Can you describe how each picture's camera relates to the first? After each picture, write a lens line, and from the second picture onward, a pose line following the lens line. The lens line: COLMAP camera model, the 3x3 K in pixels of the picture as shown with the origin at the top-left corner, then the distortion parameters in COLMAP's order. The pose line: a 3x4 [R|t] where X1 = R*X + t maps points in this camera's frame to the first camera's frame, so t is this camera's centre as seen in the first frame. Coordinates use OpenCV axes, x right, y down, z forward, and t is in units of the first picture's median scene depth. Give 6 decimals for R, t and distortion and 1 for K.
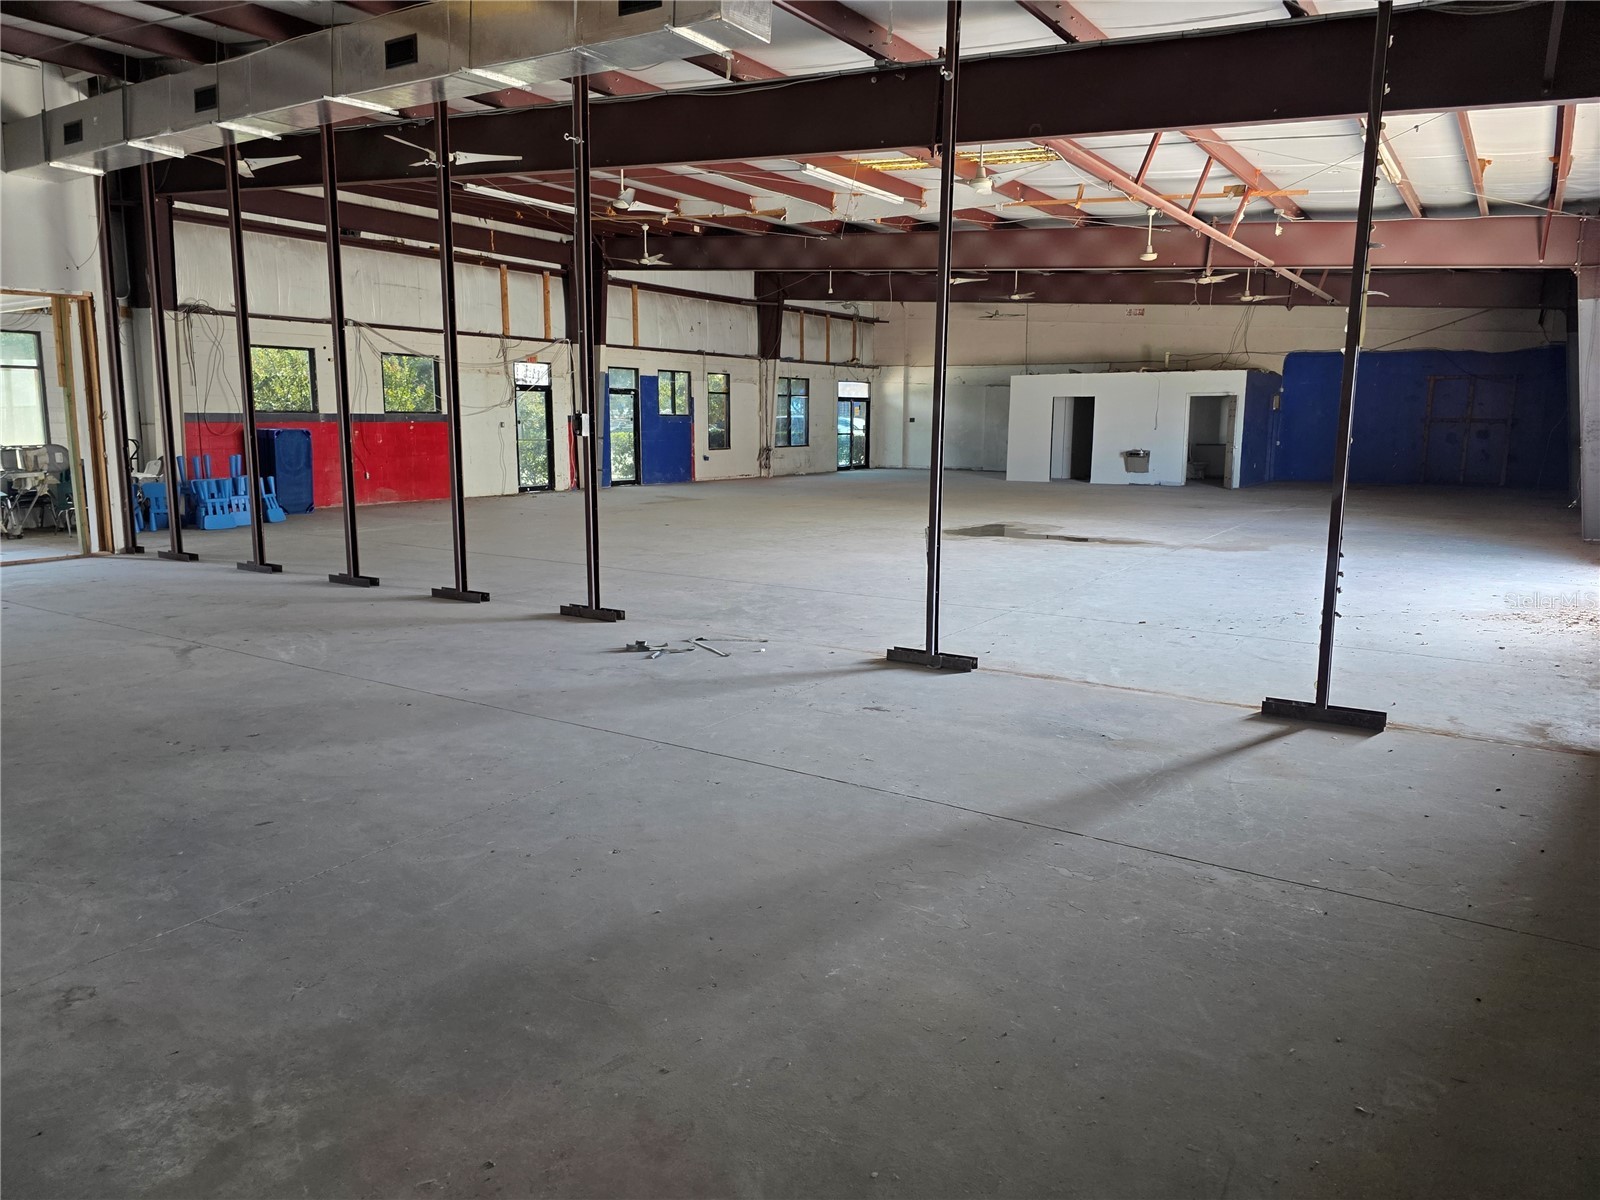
lens RADIAL K [[1081.9, 0, 812.6], [0, 1081.9, 578.5], [0, 0, 1]] dist [0.075877, -0.070089]
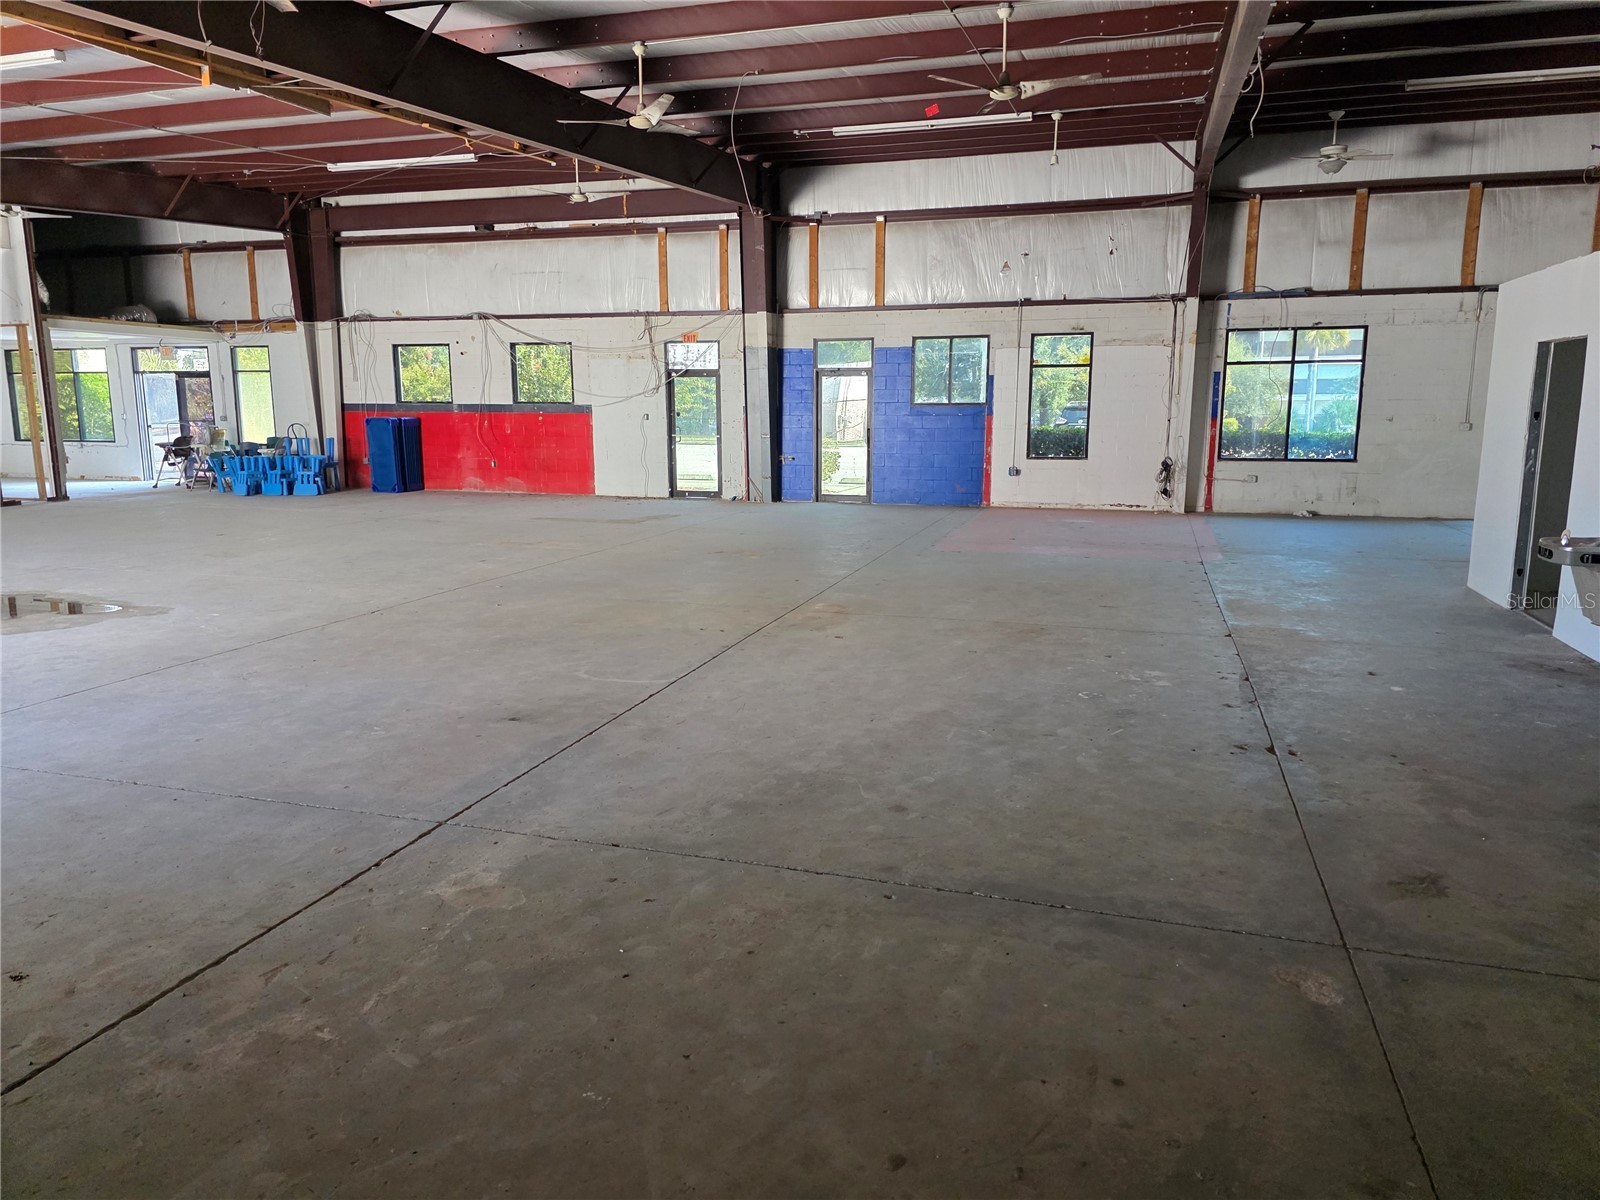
lens RADIAL K [[1081.9, 0, 812.6], [0, 1081.9, 578.5], [0, 0, 1]] dist [0.075877, -0.070089]
pose [[0.270855, 0.143938, -0.951798, 0.574633], [-0.143758, 0.983718, 0.107855, -0.122387], [0.951825, 0.107616, 0.287137, 0.863663]]
